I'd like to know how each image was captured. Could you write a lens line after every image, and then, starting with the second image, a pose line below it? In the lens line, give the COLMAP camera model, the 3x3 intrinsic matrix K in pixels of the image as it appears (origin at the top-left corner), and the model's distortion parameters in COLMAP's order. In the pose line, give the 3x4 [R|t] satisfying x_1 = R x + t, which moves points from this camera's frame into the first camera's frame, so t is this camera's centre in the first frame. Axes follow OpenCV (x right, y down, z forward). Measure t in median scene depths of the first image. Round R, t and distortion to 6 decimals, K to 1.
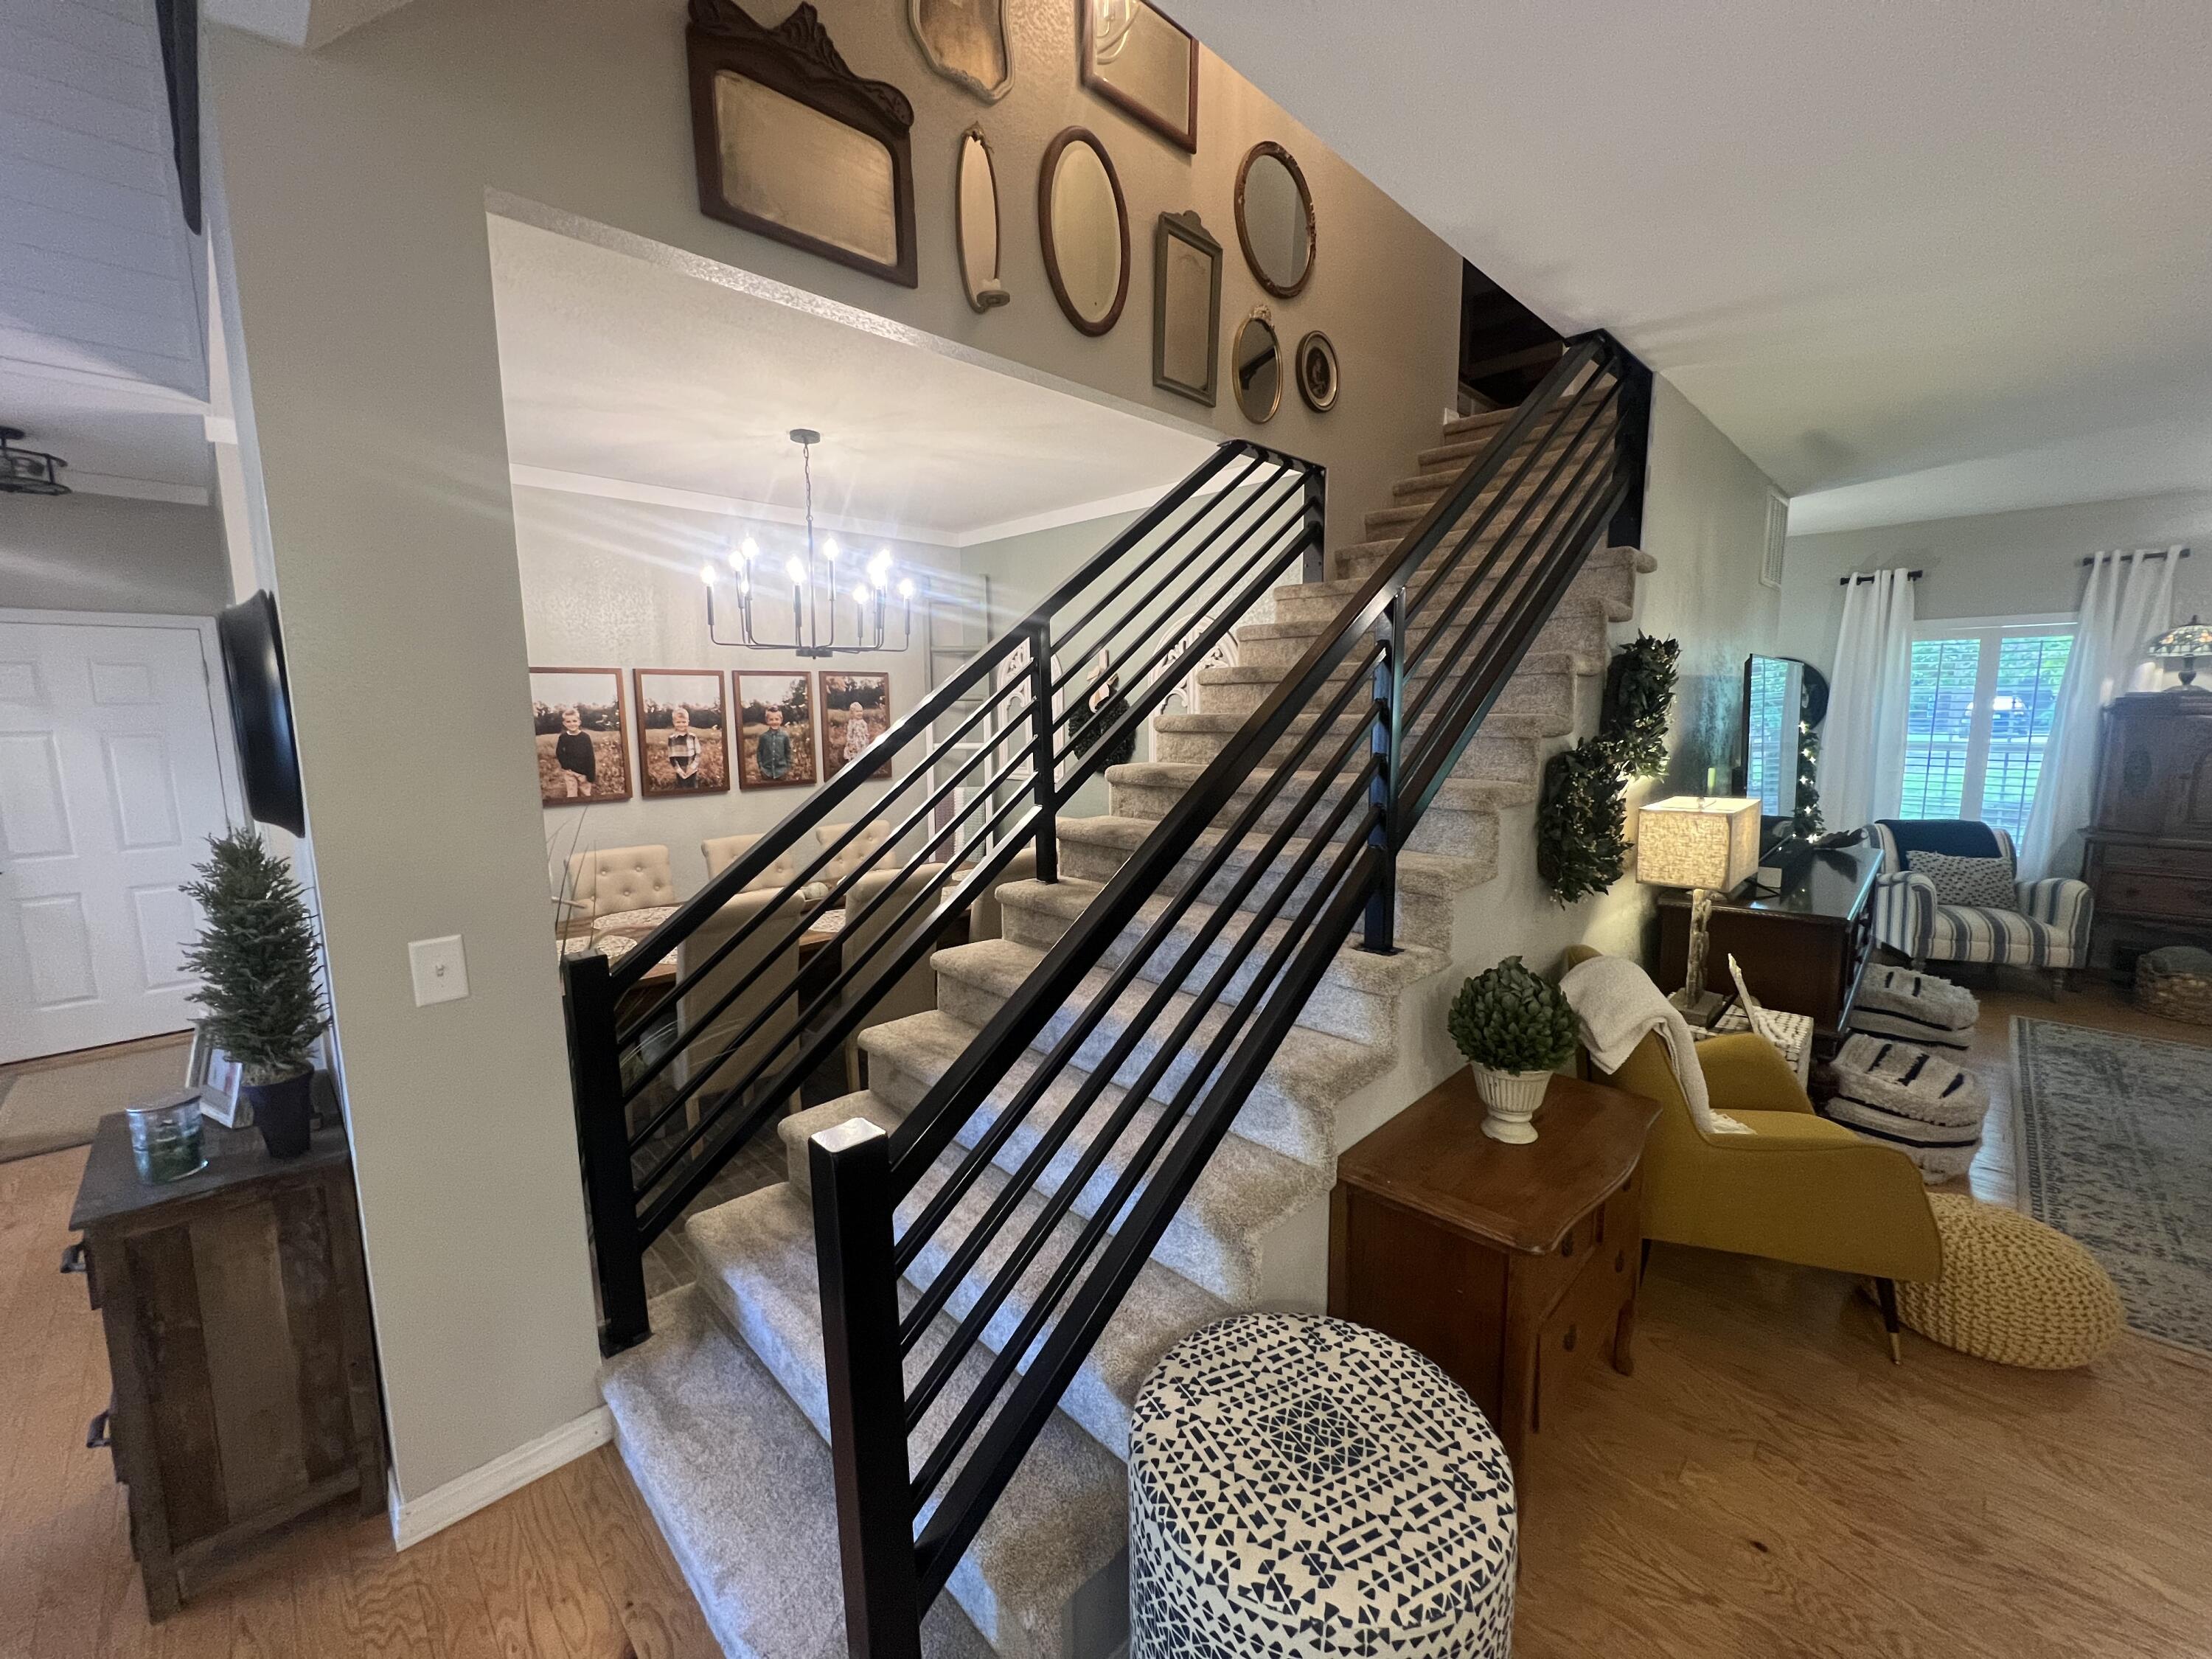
lens RADIAL K [[883.3, 0, 1104.6], [0, 883.3, 822.6], [0, 0, 1]] dist [-0.000680, 0.000108]
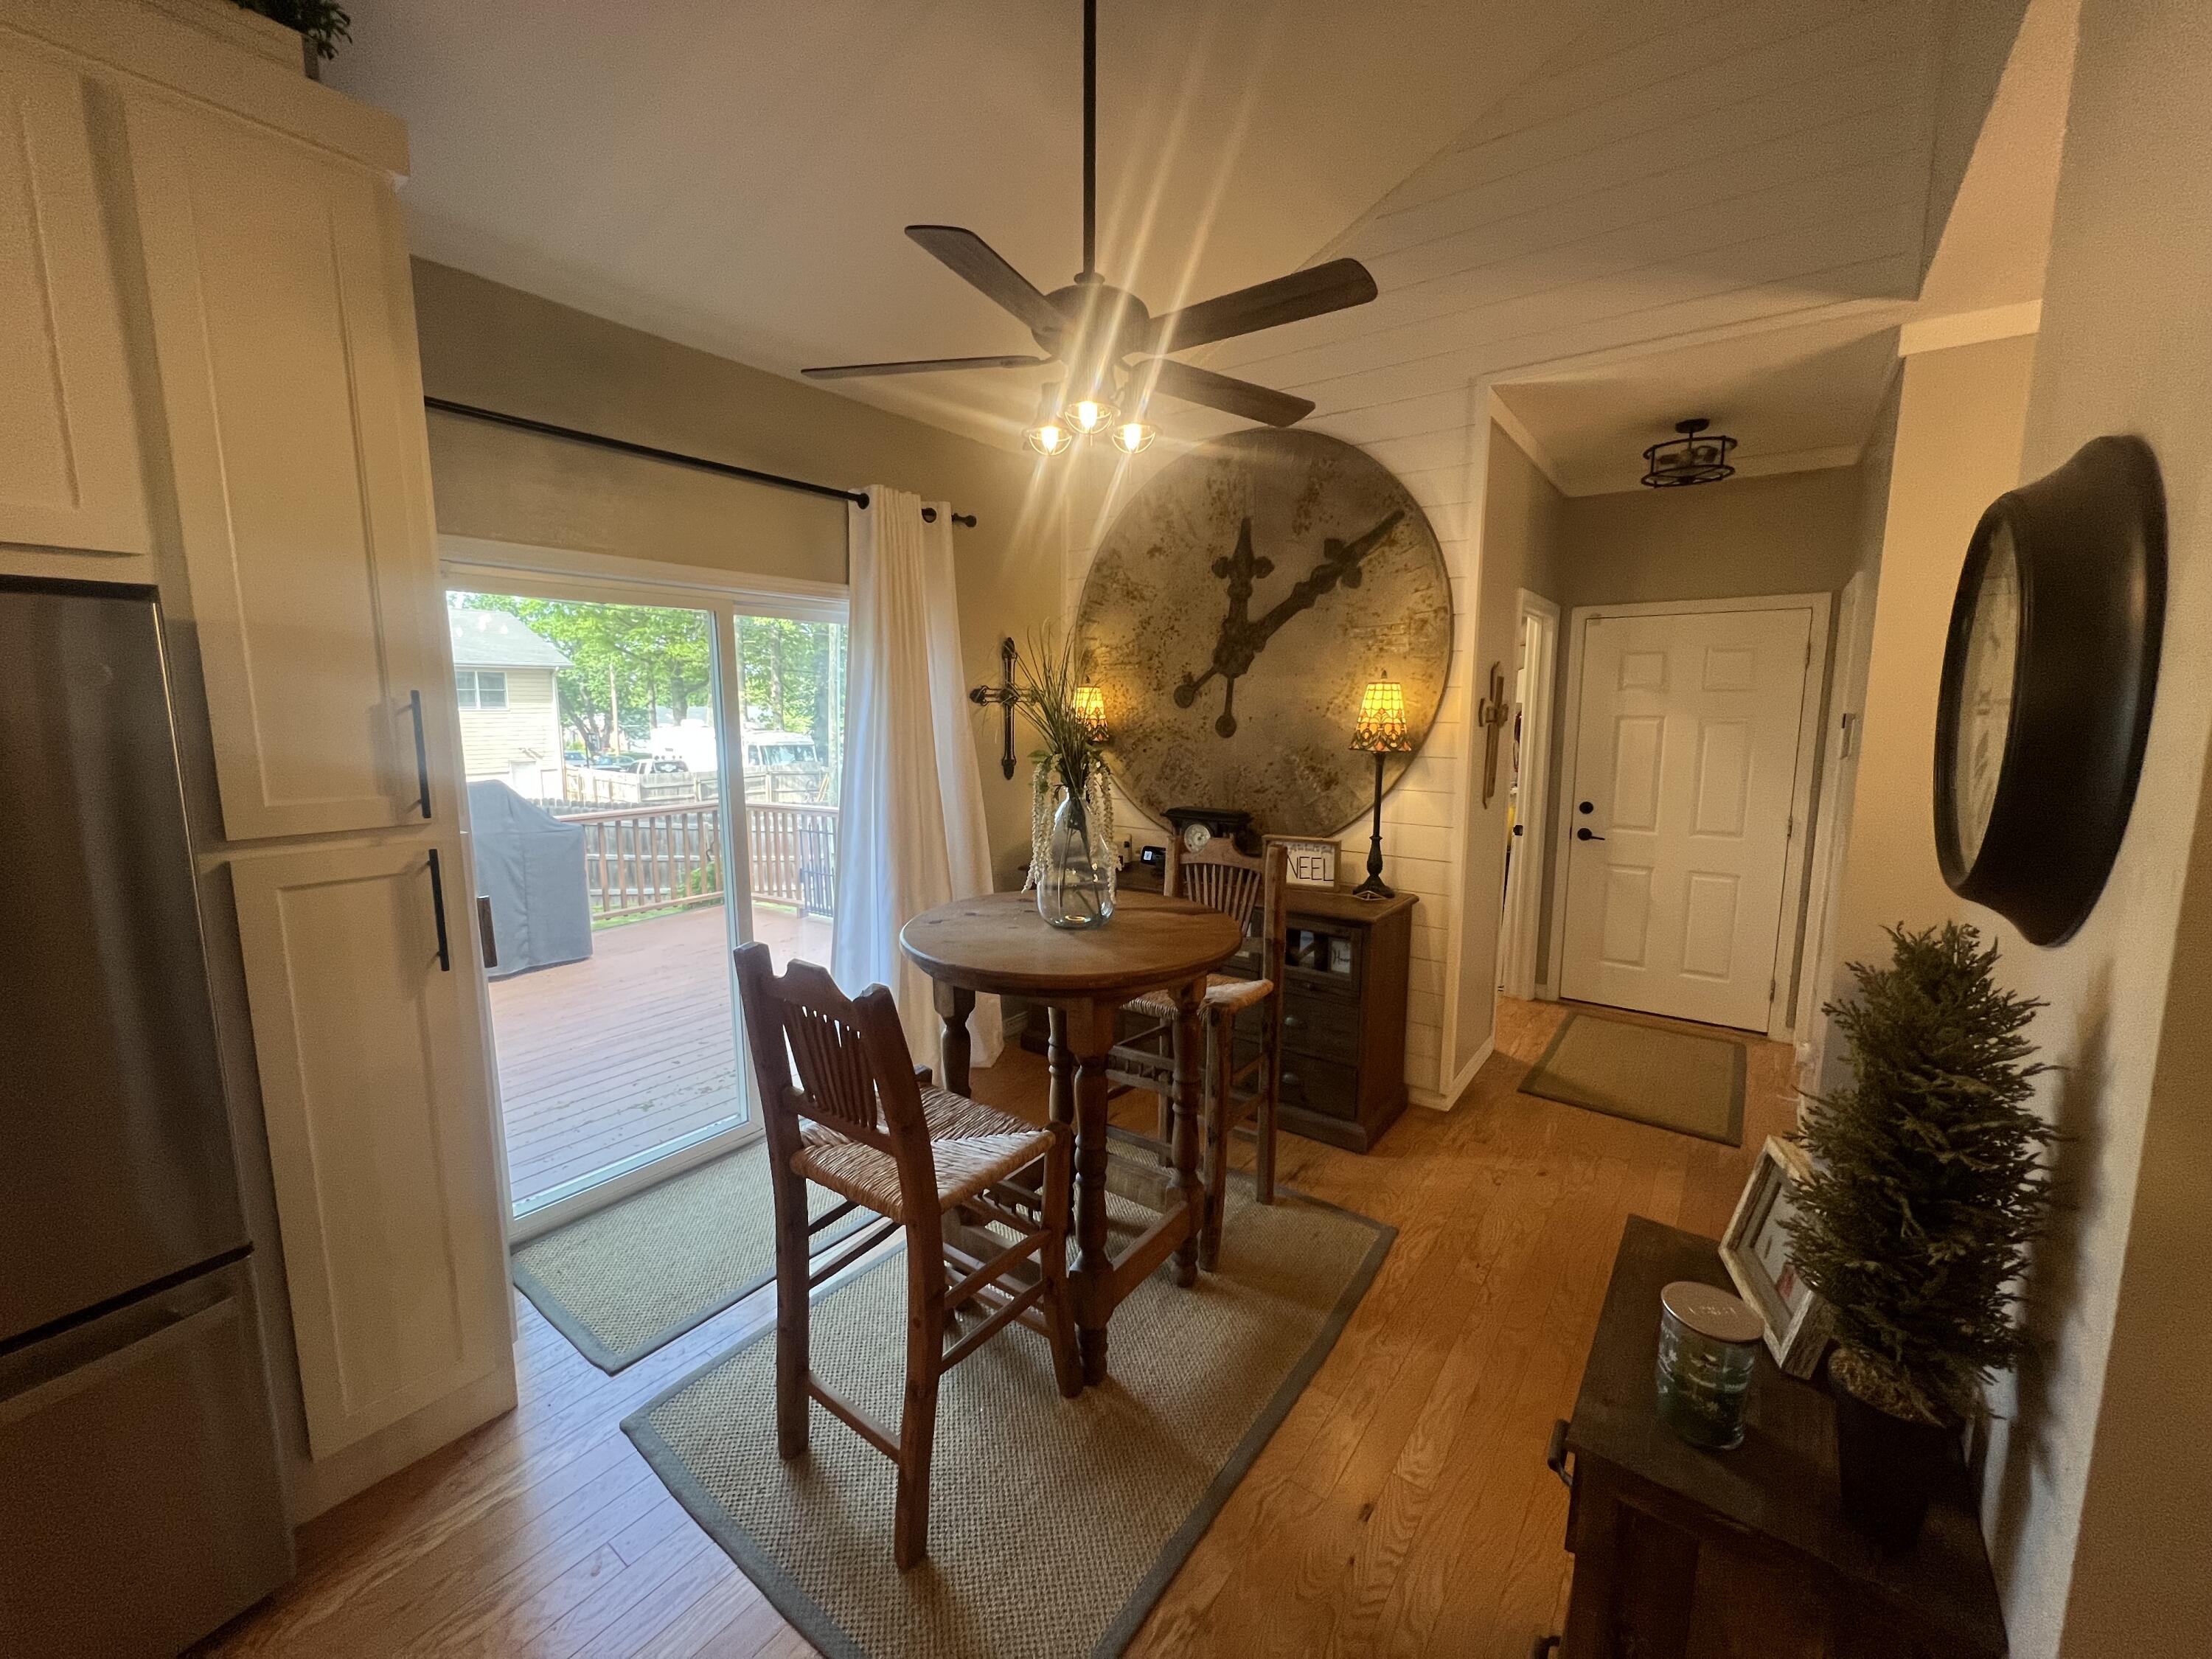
lens RADIAL K [[887.4, 0, 1101.8], [0, 887.4, 823.3], [0, 0, 1]] dist [-0.000618, -0.000635]
pose [[0.146772, 0.144782, -0.978517, -0.284789], [-0.134595, 0.982953, 0.125250, -0.023318], [0.979970, 0.113320, 0.163757, 0.218174]]
